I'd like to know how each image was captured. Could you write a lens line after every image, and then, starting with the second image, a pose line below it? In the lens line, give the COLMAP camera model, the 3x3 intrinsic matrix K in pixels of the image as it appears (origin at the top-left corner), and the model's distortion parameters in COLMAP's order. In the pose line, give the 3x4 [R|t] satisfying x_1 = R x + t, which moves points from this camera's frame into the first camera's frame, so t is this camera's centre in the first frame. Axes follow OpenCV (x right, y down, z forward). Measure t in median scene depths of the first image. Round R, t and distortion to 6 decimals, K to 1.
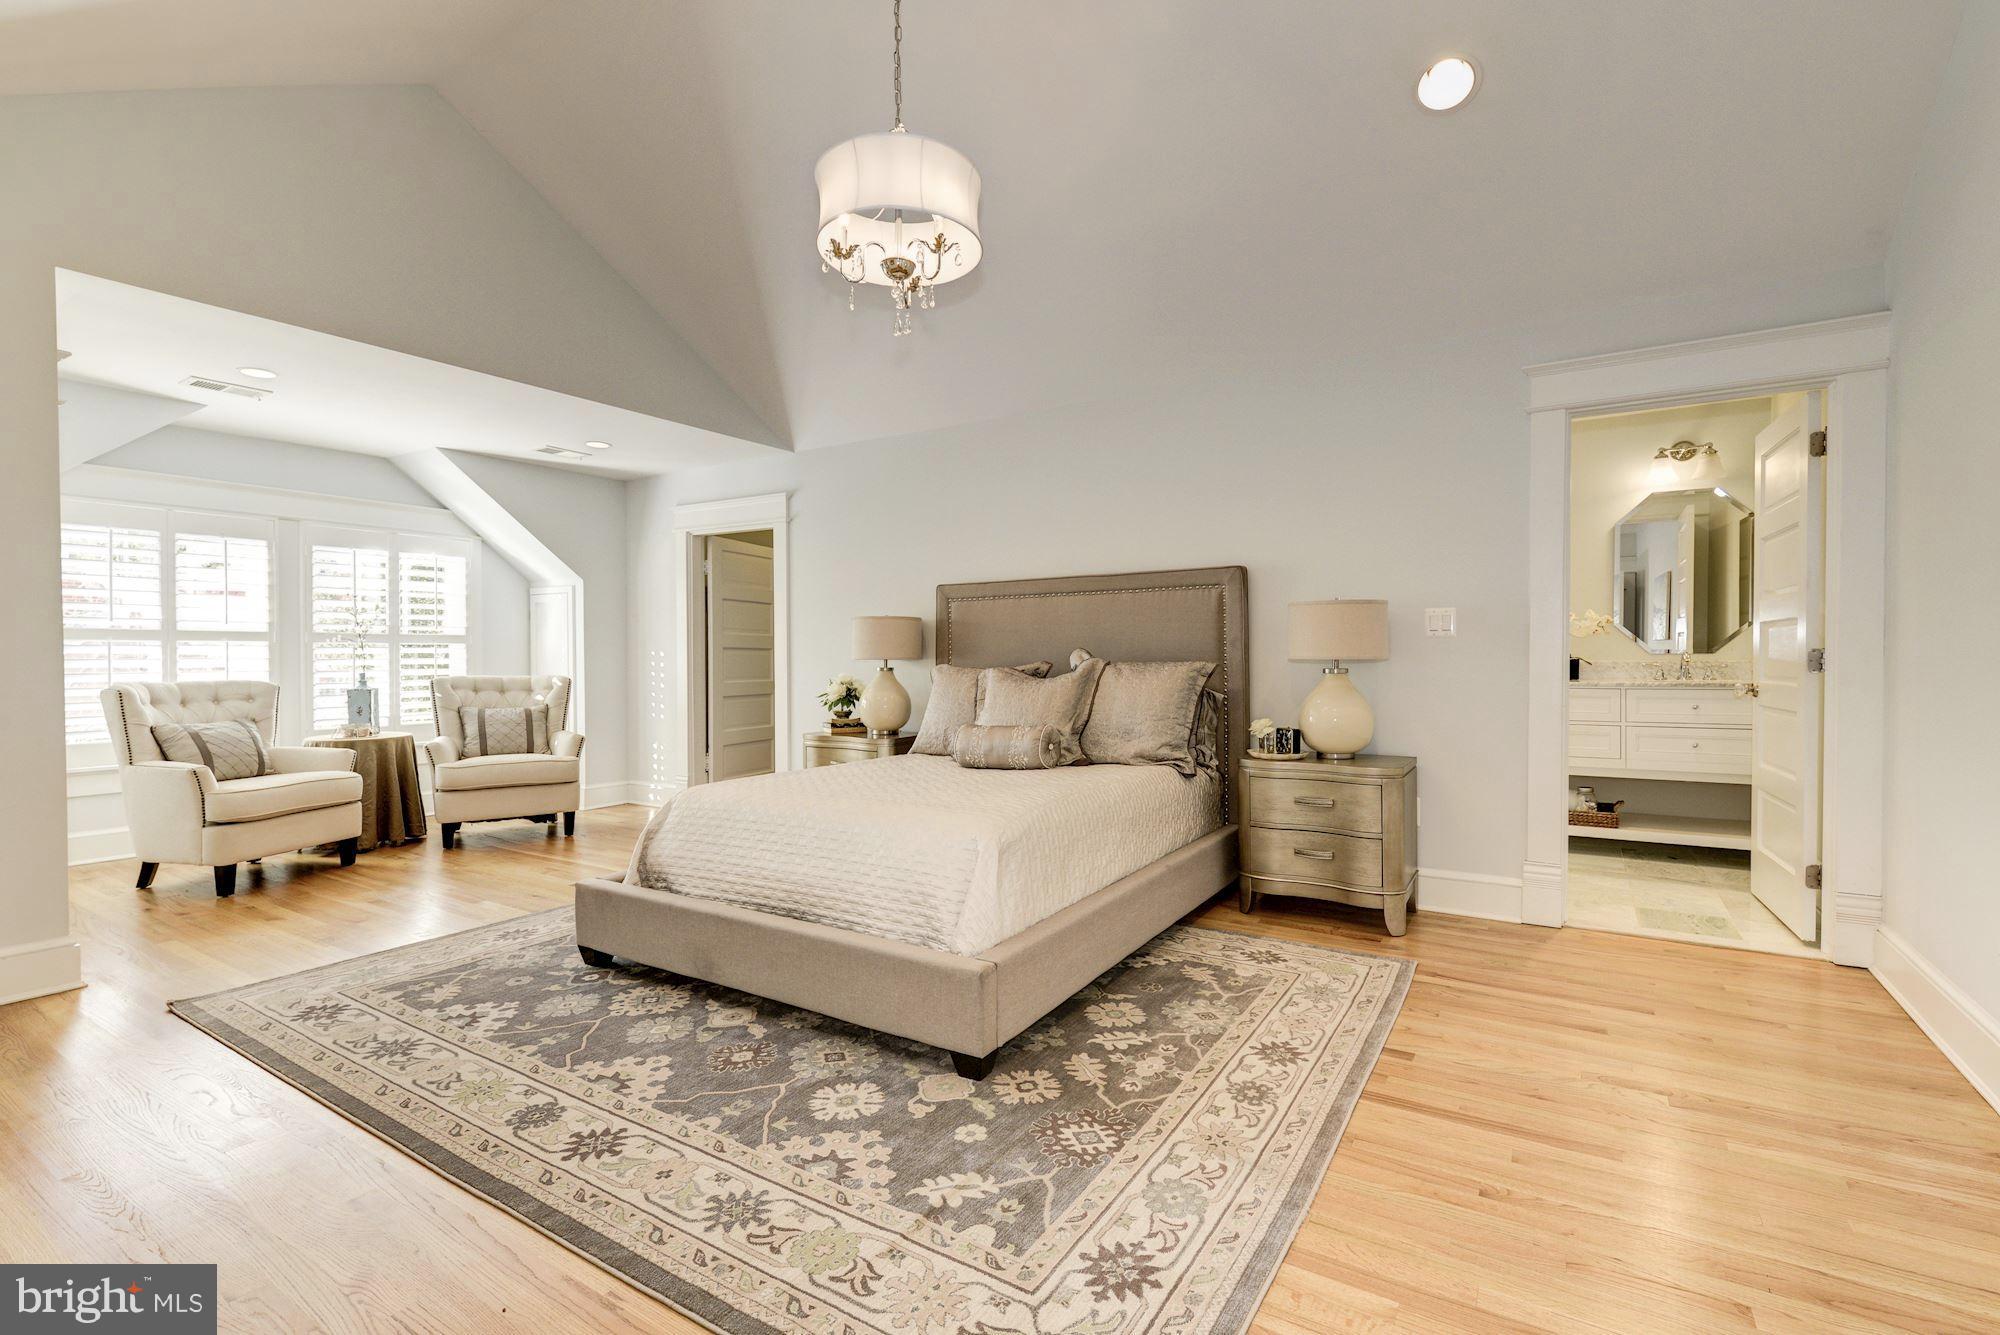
lens RADIAL K [[873.8, 0, 986.9], [0, 873.8, 654.3], [0, 0, 1]] dist [0.001325, -0.000084]
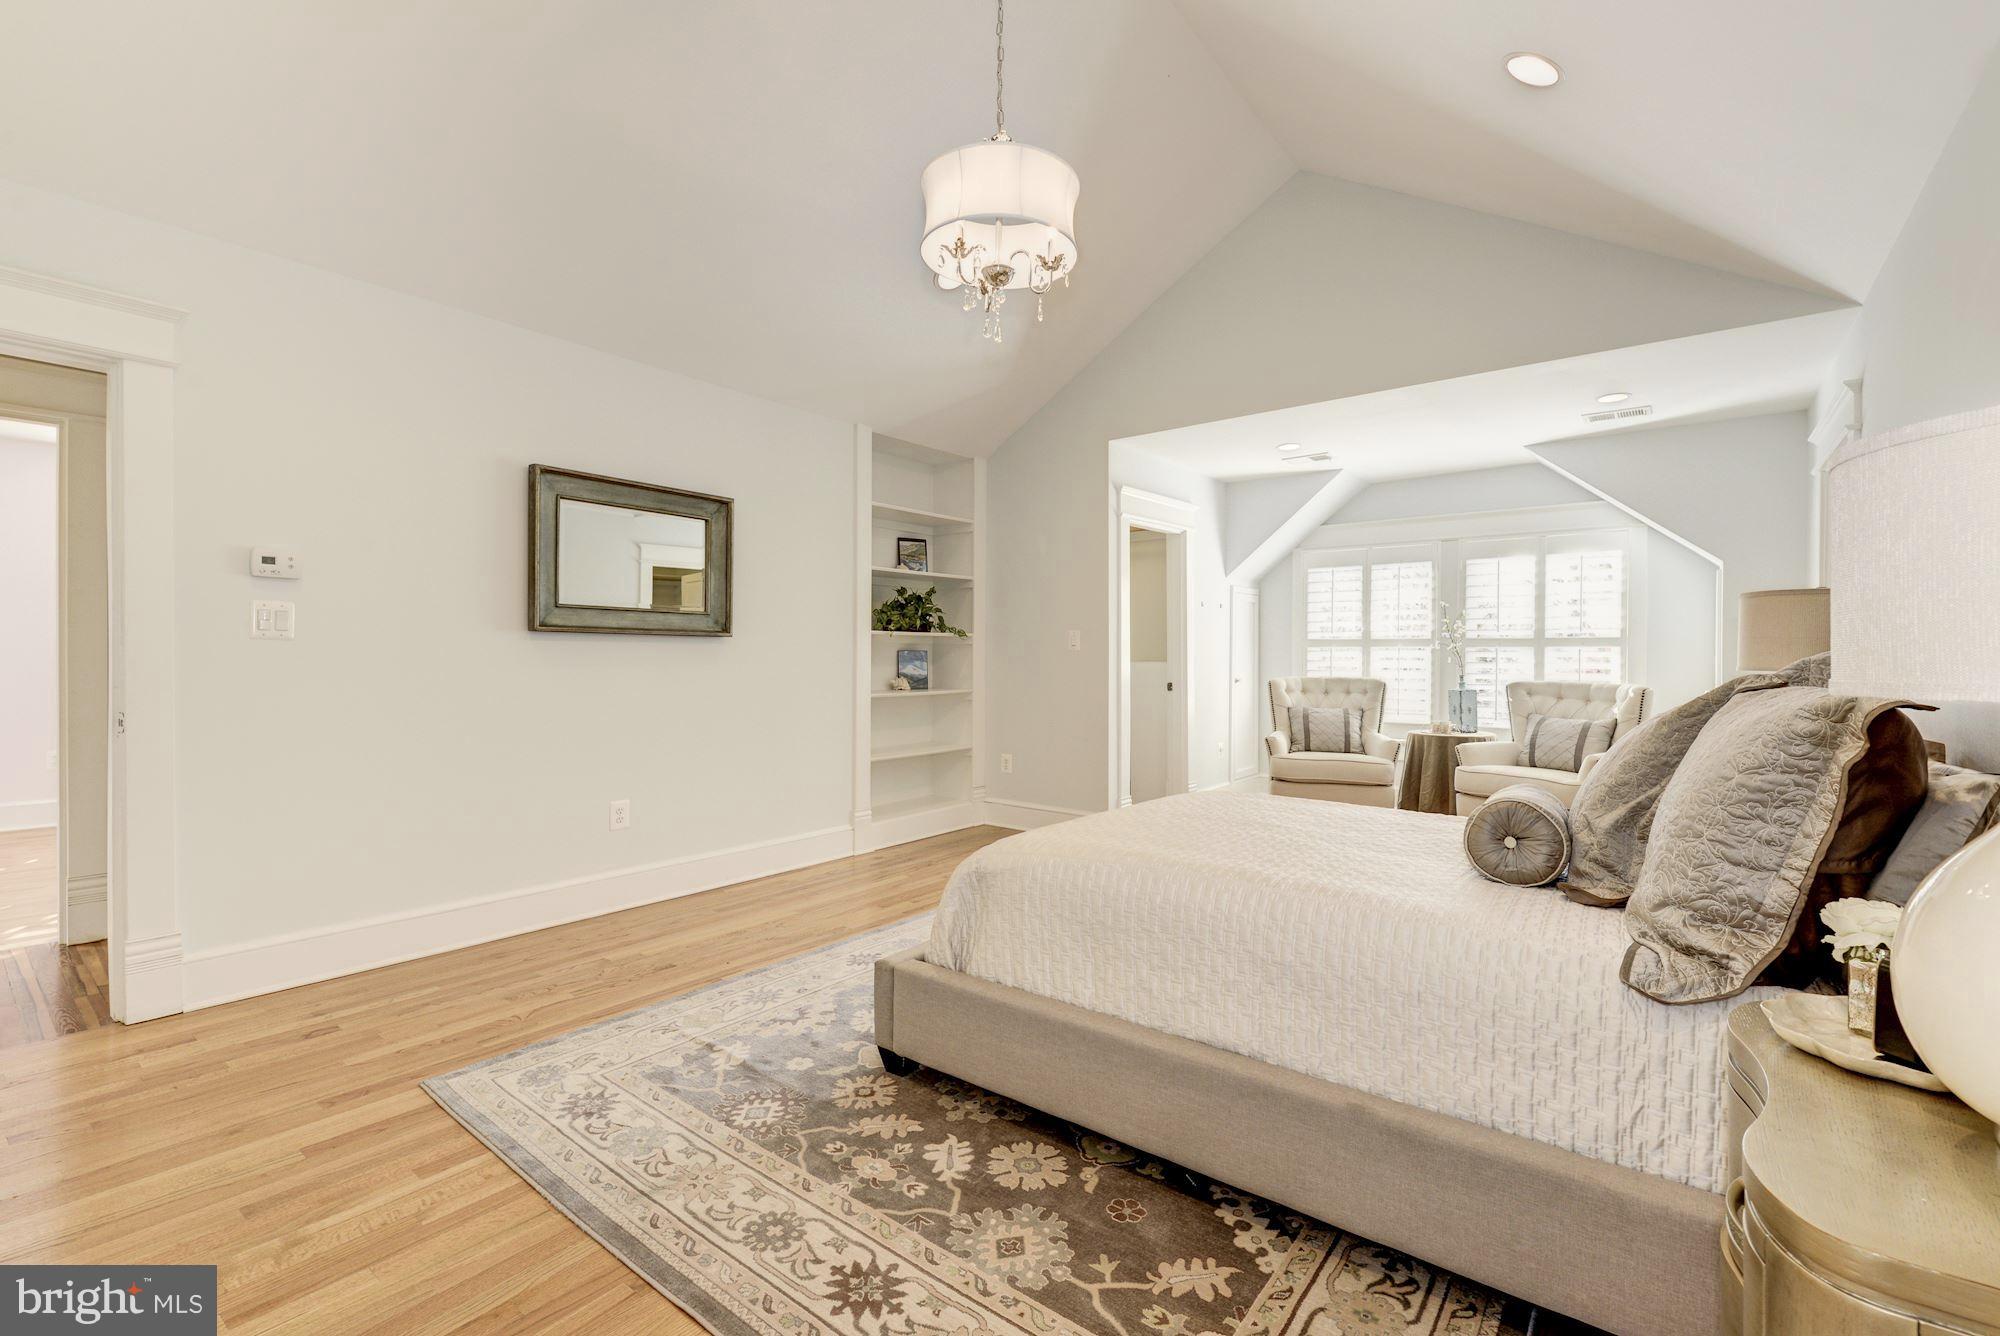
lens RADIAL K [[873.8, 0, 986.9], [0, 873.8, 654.8], [0, 0, 1]] dist [0.001325, -0.000084]
pose [[-0.088221, 0.004234, -0.996092, 0.868559], [-0.004147, 0.999981, 0.004618, -0.013762], [0.996092, 0.004538, -0.088201, 1.027253]]
